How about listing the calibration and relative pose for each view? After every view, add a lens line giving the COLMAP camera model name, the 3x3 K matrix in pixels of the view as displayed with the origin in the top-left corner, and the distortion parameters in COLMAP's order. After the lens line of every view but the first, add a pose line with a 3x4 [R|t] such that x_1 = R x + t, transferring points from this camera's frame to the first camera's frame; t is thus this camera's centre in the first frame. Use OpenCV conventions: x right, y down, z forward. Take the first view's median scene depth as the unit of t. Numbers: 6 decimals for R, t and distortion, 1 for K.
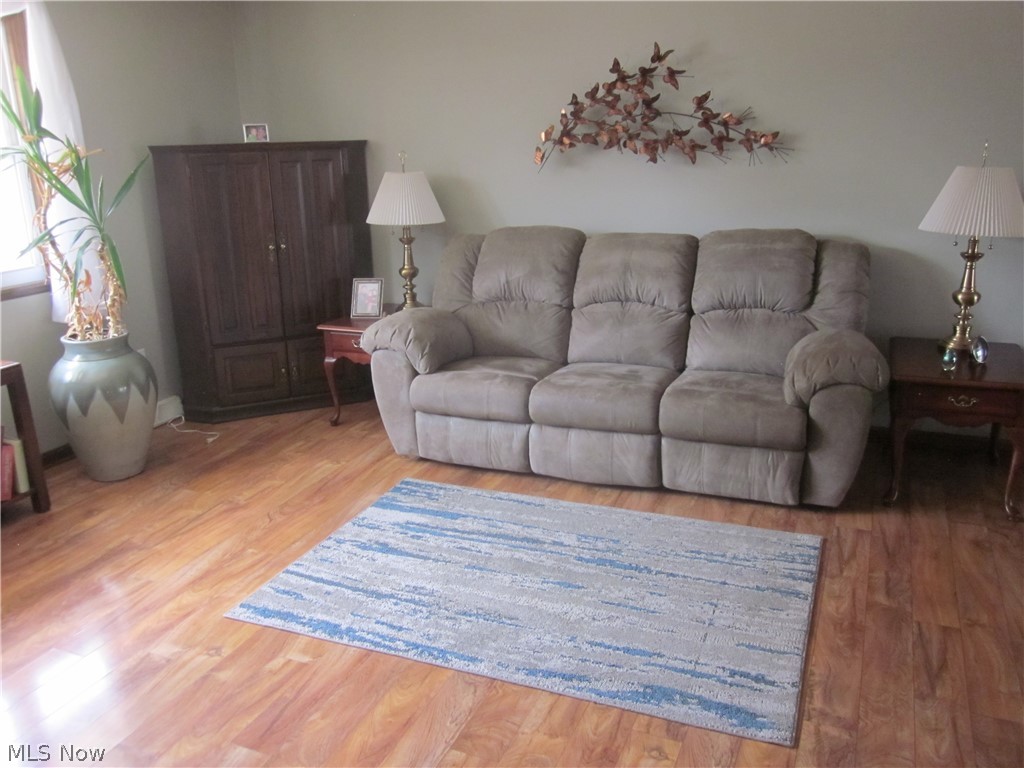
lens RADIAL K [[850.7, 0, 518.8], [0, 850.7, 378.1], [0, 0, 1]] dist [-0.039156, 0.005972]
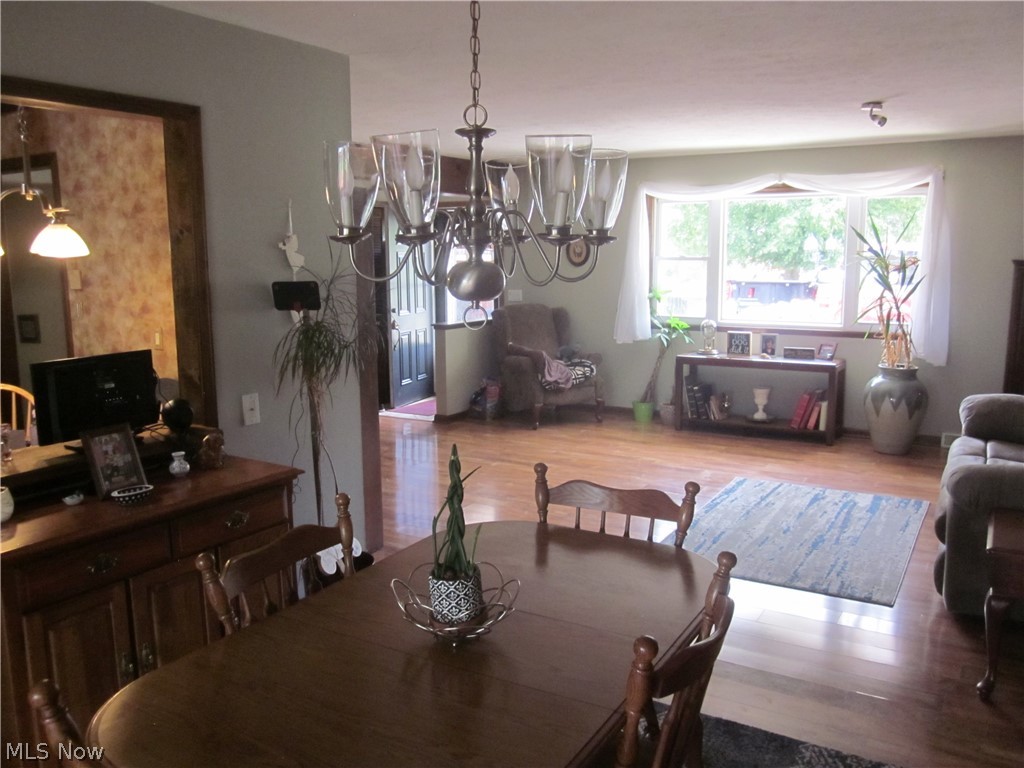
lens RADIAL K [[850.7, 0, 510.9], [0, 850.7, 384.1], [0, 0, 1]] dist [-0.039156, 0.005972]
pose [[-0.141952, 0.185184, -0.972397, 1.346469], [-0.274692, 0.936394, 0.218428, -0.185833], [0.950996, 0.298116, -0.082054, 0.444011]]
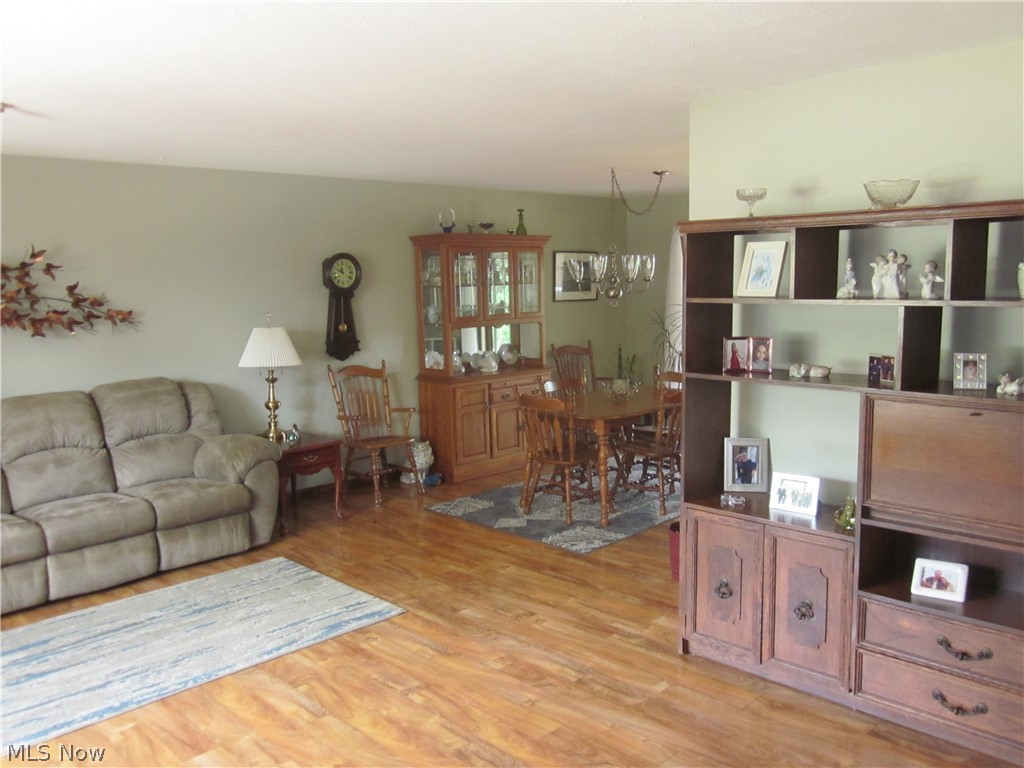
lens RADIAL K [[850.7, 0, 509.1], [0, 850.7, 381.4], [0, 0, 1]] dist [-0.039156, 0.005972]
pose [[0.383018, -0.089412, 0.919403, -0.800213], [0.269655, 0.962775, -0.018707, 0.015664], [-0.883506, 0.255087, 0.392871, -0.069297]]
